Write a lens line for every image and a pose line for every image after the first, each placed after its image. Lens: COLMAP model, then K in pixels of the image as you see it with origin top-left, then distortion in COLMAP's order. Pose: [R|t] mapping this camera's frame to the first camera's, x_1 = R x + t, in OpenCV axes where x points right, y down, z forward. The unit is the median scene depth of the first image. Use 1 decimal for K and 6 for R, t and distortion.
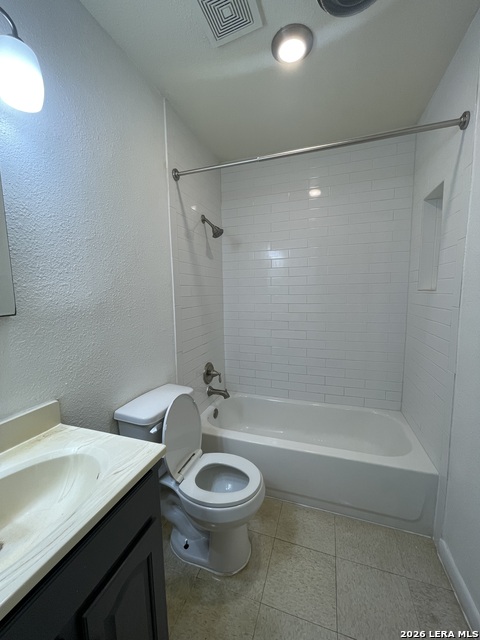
lens RADIAL K [[255.7, 0, 239.5], [0, 255.7, 320.7], [0, 0, 1]] dist [-0.001312, 0.000457]
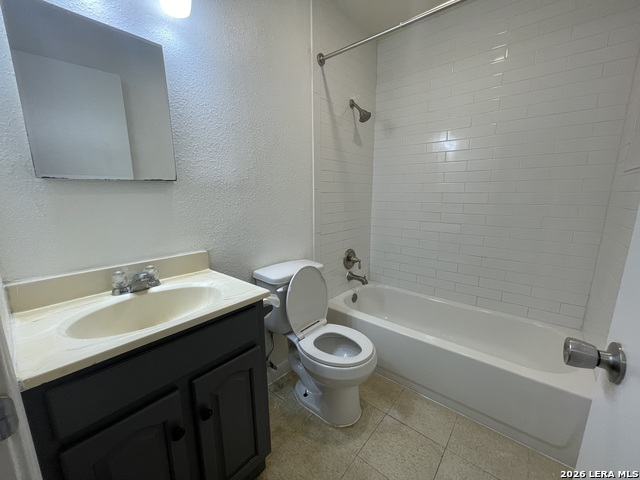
lens RADIAL K [[255.7, 0, 318.7], [0, 255.7, 242.0], [0, 0, 1]] dist [-0.001312, 0.000457]
pose [[0.936156, 0.081935, -0.341904, 0.172559], [-0.052703, 0.994182, 0.093943, 0.070928], [0.347612, -0.069926, 0.935027, -0.018066]]
